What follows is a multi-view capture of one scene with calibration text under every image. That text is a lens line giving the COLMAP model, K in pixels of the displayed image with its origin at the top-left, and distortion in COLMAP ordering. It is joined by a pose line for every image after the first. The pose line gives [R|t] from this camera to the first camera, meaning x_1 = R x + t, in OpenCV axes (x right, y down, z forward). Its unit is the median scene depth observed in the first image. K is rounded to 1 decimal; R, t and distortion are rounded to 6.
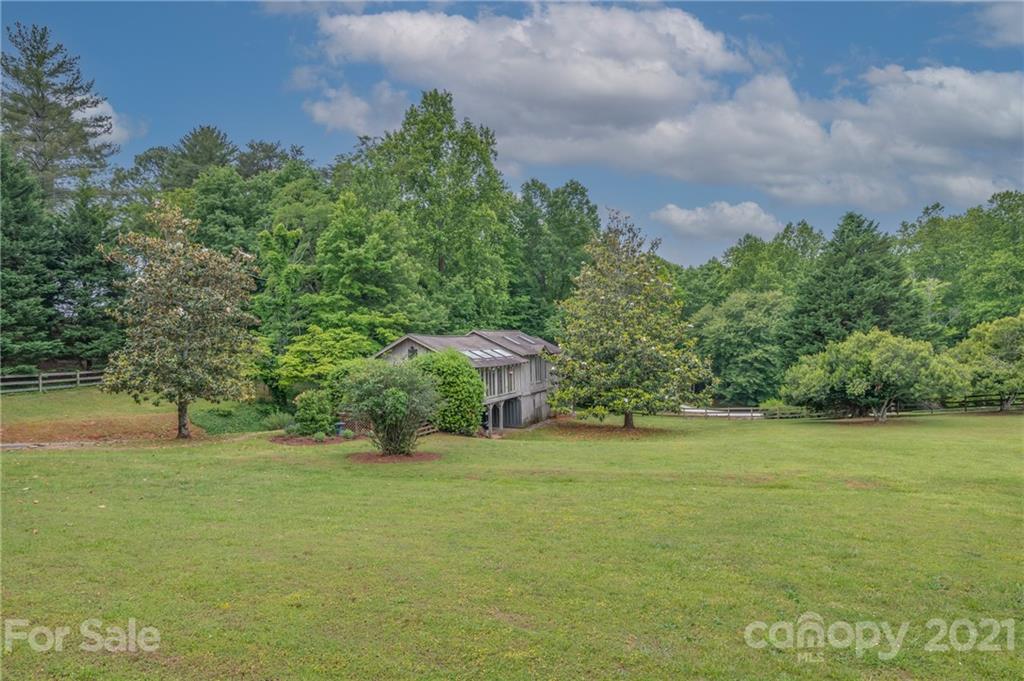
lens RADIAL K [[453.0, 0, 511.0], [0, 453.0, 342.2], [0, 0, 1]] dist [-0.000891, -0.000354]
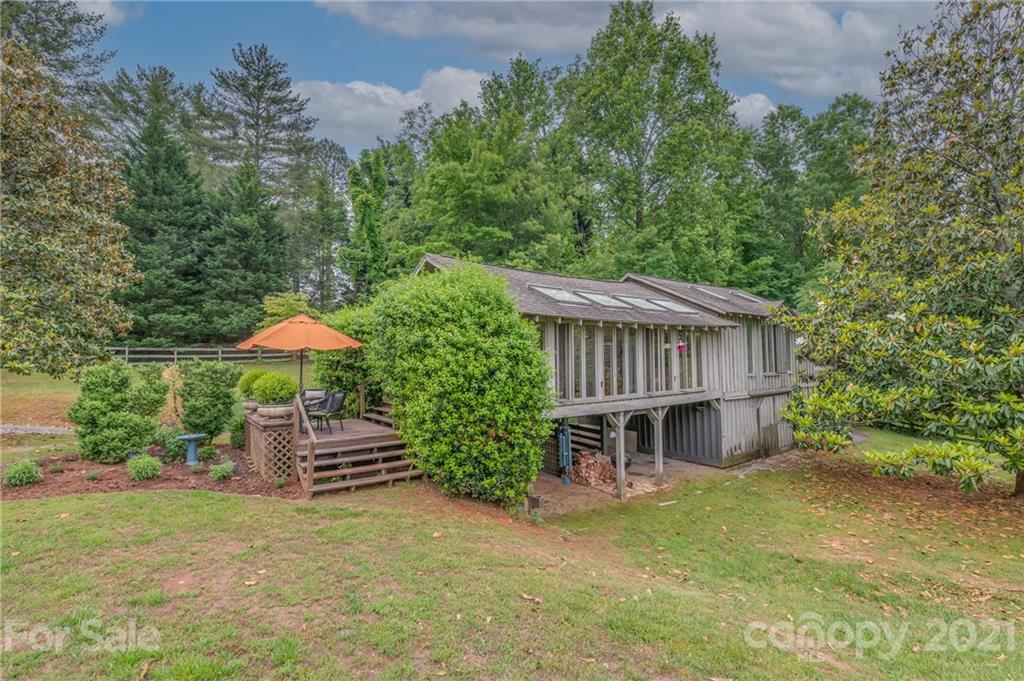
lens RADIAL K [[453.0, 0, 512.2], [0, 453.0, 339.9], [0, 0, 1]] dist [-0.000891, -0.000354]
pose [[0.875766, -0.005239, -0.482707, 0.057915], [0.003521, 0.999984, -0.004467, 0.054929], [0.482723, 0.002212, 0.875770, 0.460828]]
